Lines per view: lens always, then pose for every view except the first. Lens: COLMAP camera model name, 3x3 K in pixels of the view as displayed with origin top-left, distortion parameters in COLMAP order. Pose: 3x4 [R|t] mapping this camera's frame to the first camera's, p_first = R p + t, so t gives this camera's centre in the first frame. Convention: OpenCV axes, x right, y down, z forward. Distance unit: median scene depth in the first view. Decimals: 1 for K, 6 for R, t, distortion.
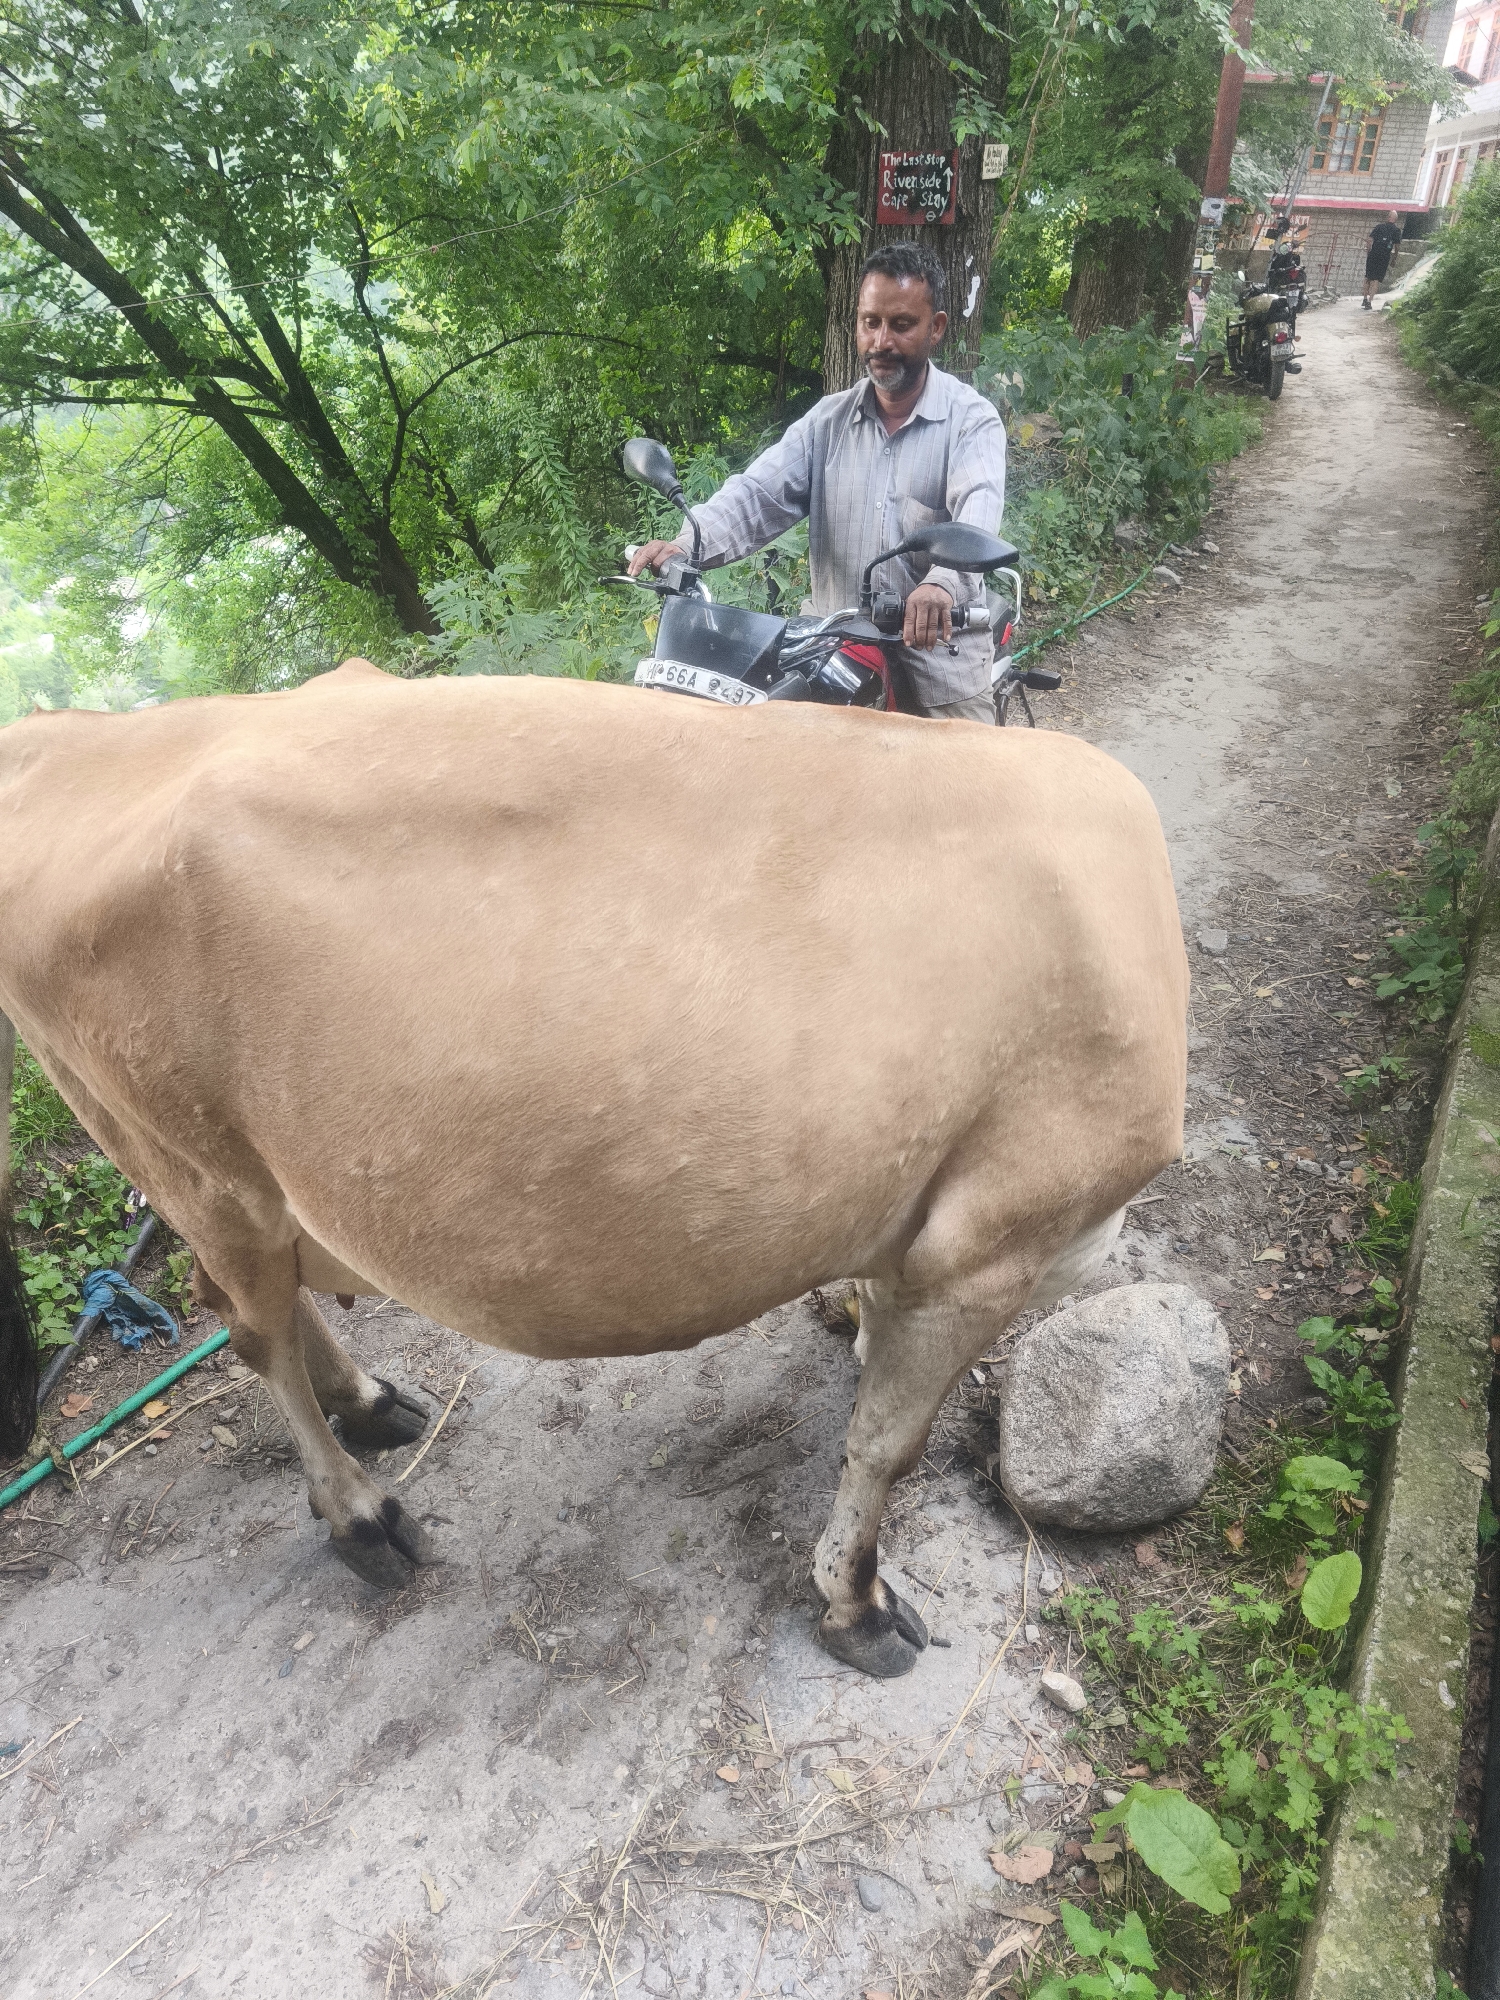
lens RADIAL K [[1295.1, 0, 798.9], [0, 1295.1, 992.3], [0, 0, 1]] dist [0.084542, -0.061847]
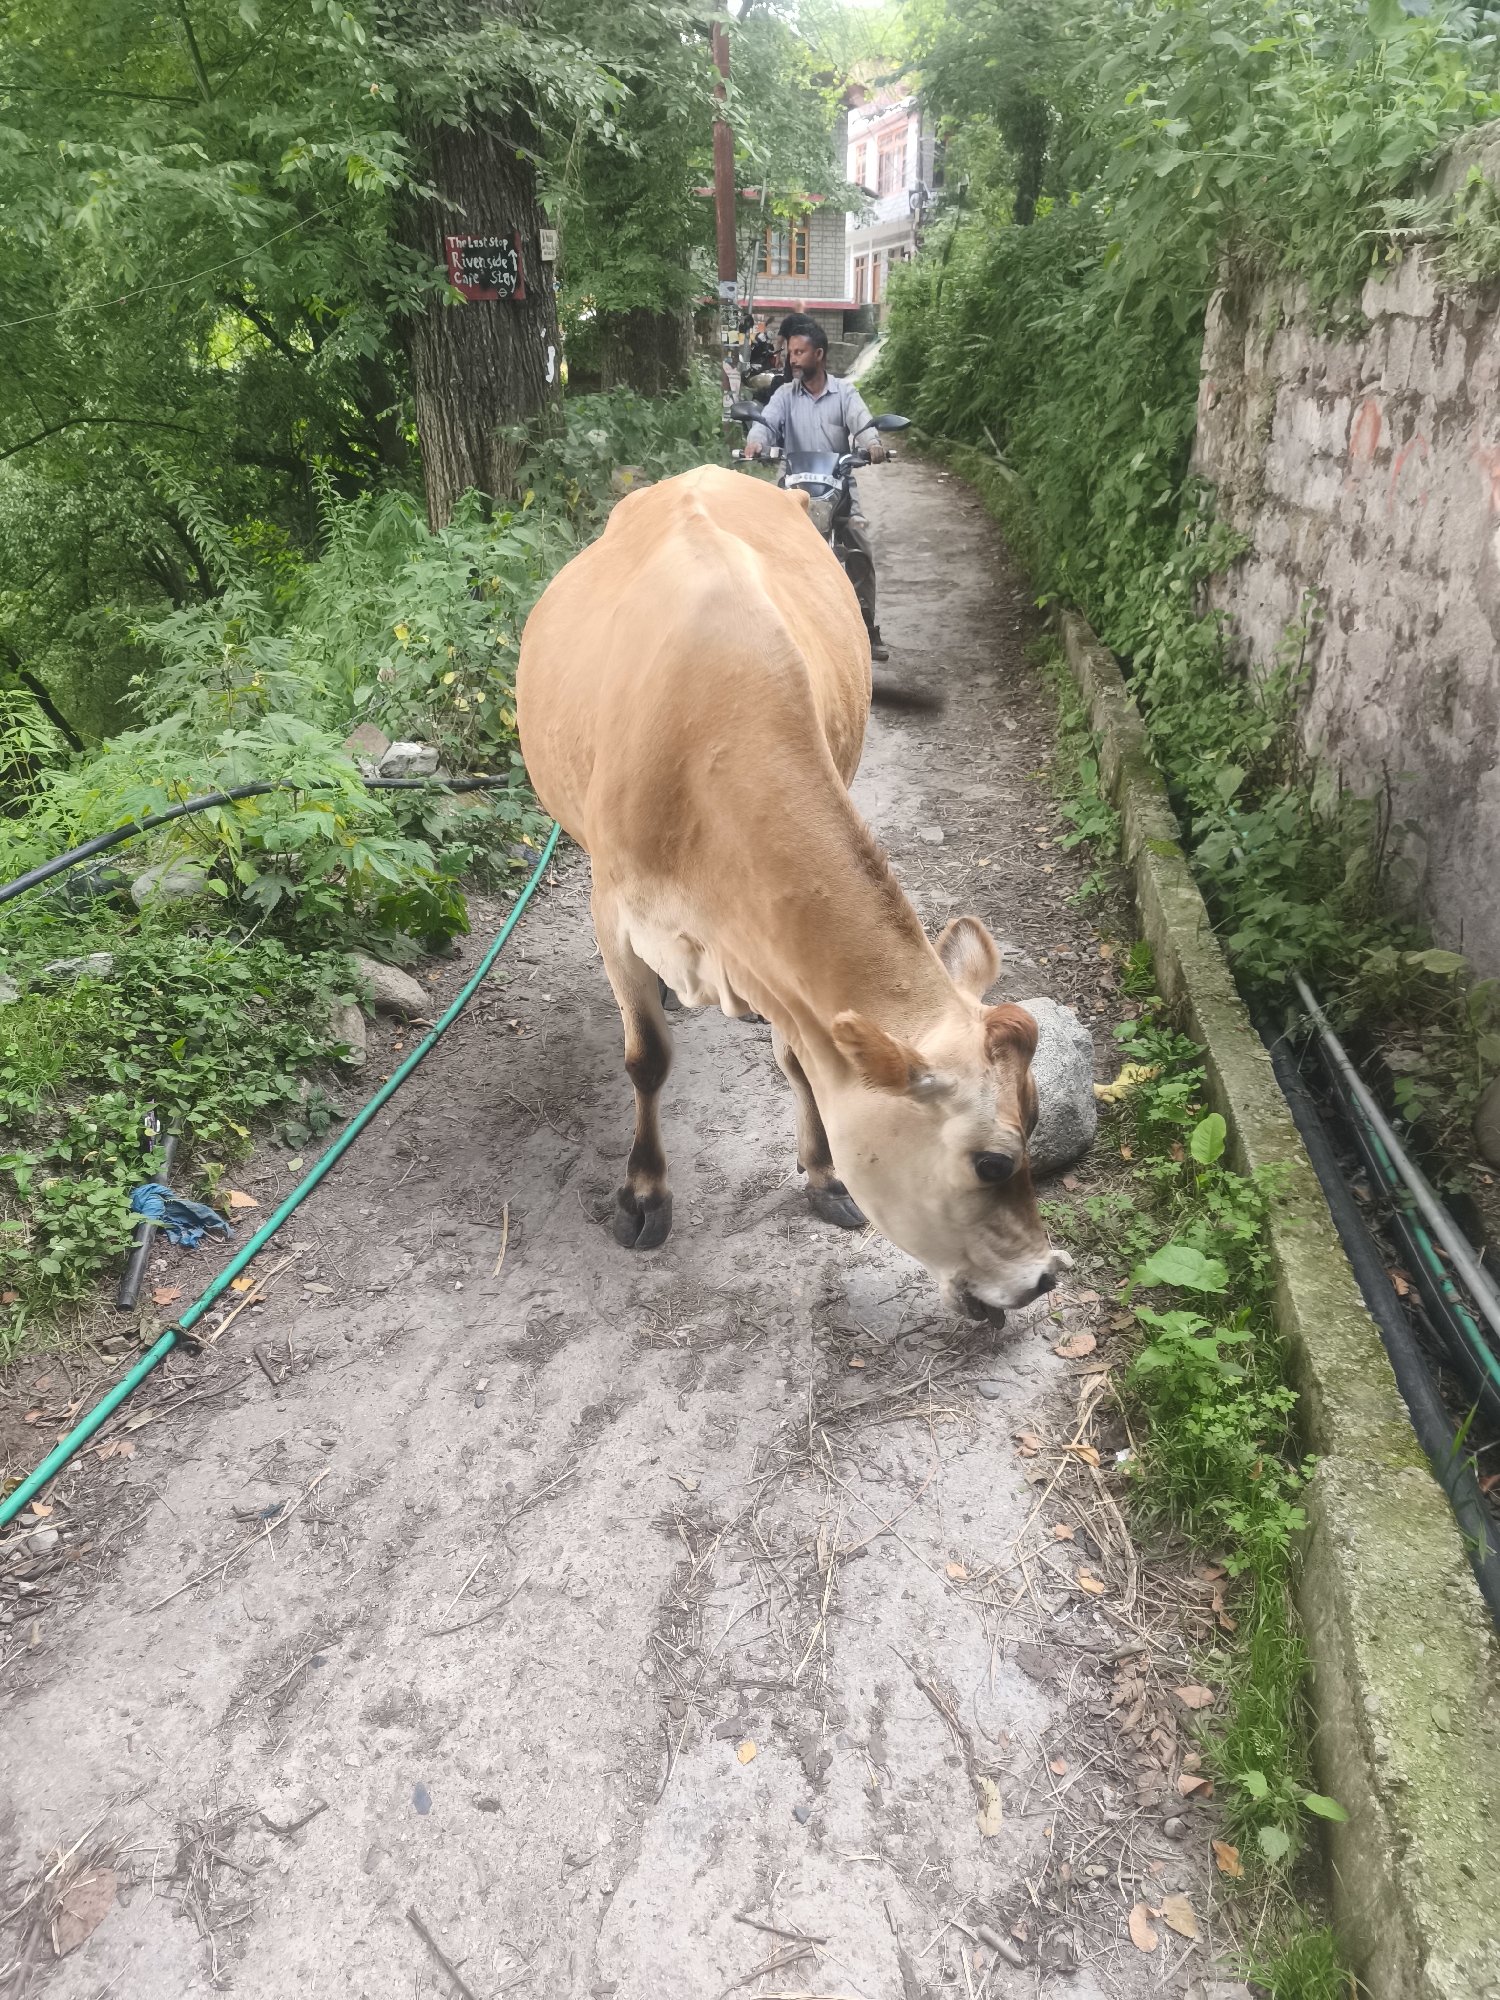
lens RADIAL K [[1295.1, 0, 798.9], [0, 1295.1, 992.3], [0, 0, 1]] dist [0.084542, -0.061847]
pose [[0.935294, -0.179901, 0.304730, -0.231221], [0.198738, 0.979540, -0.031693, 0.137550], [-0.292793, 0.090204, 0.951911, -0.131821]]
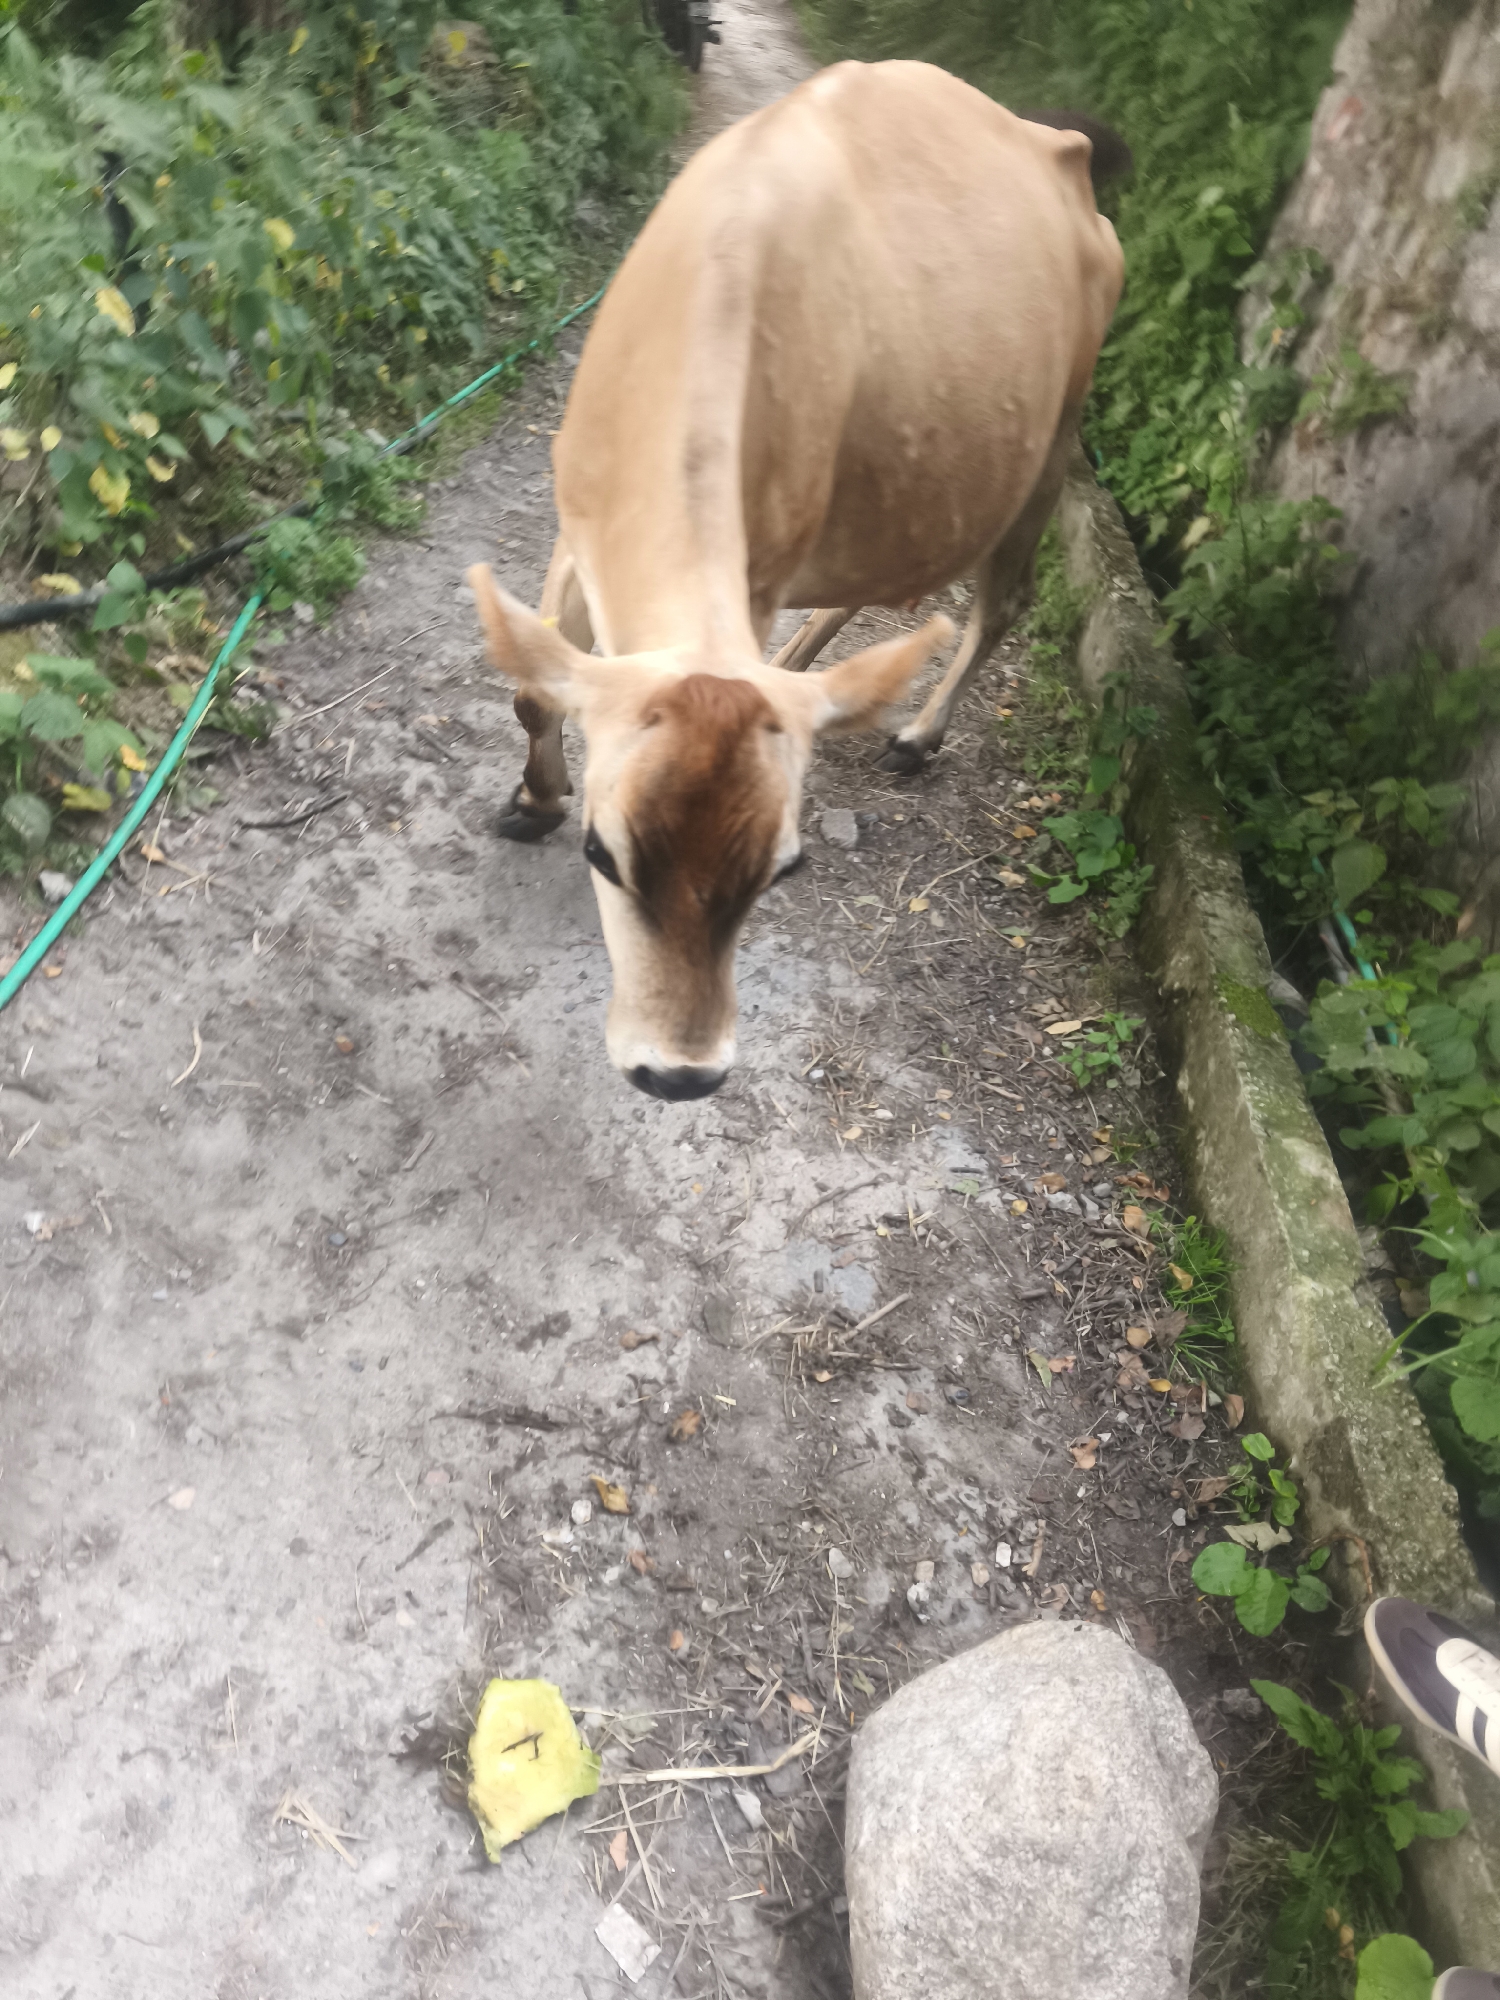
lens RADIAL K [[1234.4, 0, 724.6], [0, 1234.4, 1004.4], [0, 0, 1]] dist [0.076110, -0.049354]
pose [[0.921502, -0.109217, 0.372700, -0.026415], [0.024751, 0.974209, 0.224286, -0.118207], [-0.387584, -0.197456, 0.900439, 0.416609]]
